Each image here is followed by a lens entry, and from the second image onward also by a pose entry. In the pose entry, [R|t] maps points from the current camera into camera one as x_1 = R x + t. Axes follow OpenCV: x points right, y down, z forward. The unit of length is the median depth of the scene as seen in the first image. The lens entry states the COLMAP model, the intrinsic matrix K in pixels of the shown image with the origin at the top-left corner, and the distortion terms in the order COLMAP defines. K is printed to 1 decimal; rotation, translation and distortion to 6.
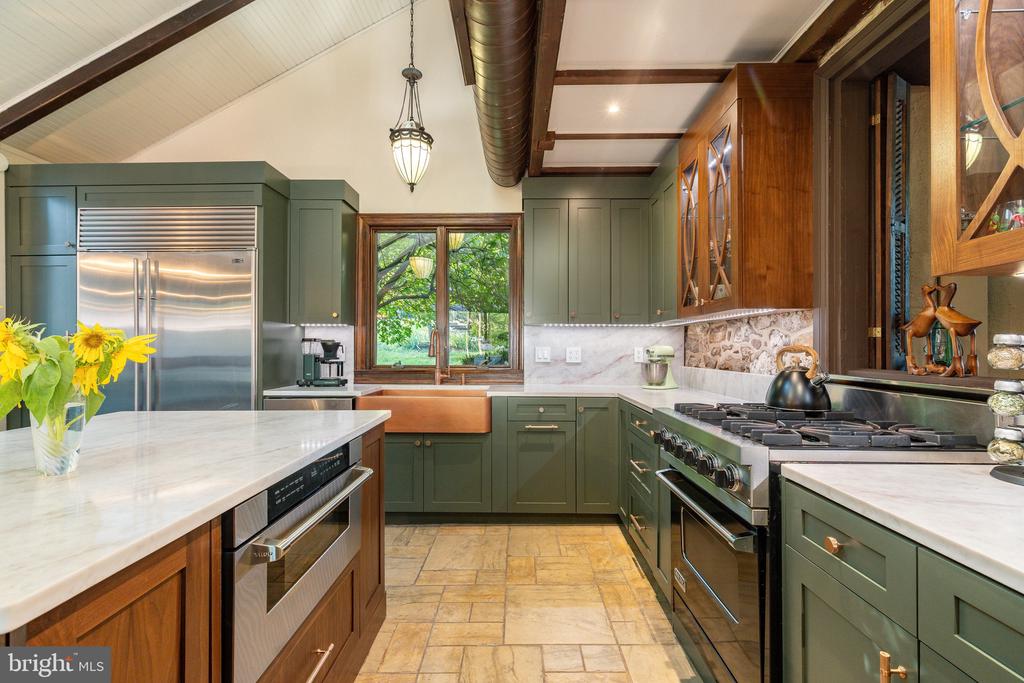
lens RADIAL K [[454.2, 0, 511.4], [0, 454.2, 342.5], [0, 0, 1]] dist [-0.000345, -0.000225]
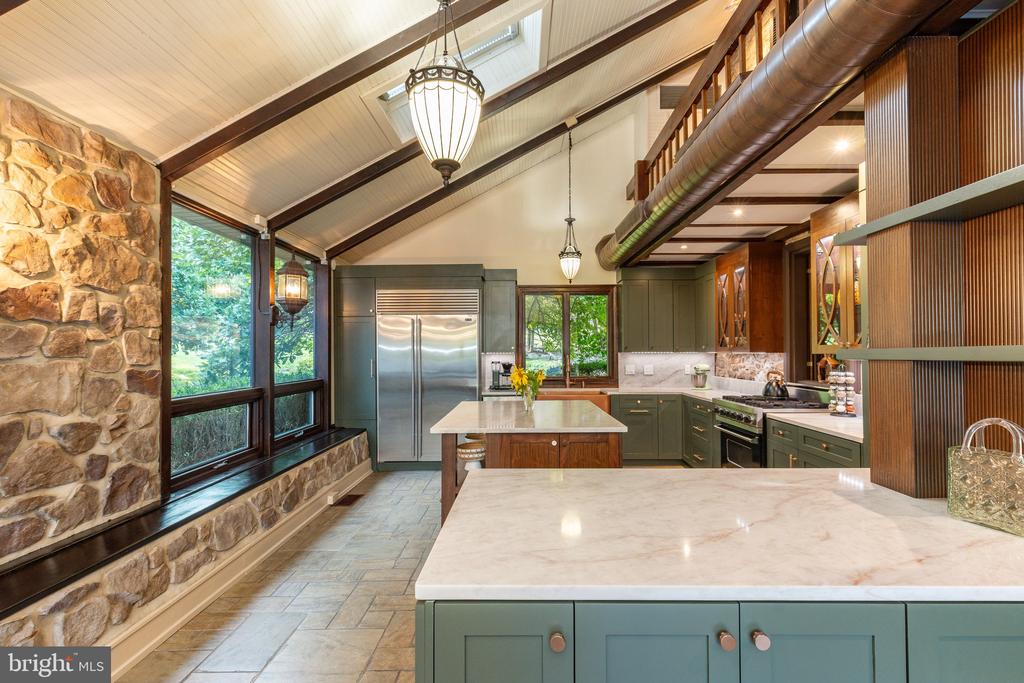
lens RADIAL K [[454.2, 0, 512.1], [0, 454.2, 344.3], [0, 0, 1]] dist [-0.000345, -0.000225]
pose [[0.999975, -0.007024, 0.000252, -0.655440], [0.007024, 0.999973, -0.002240, -0.118705], [-0.000236, 0.002242, 0.999997, -1.207145]]
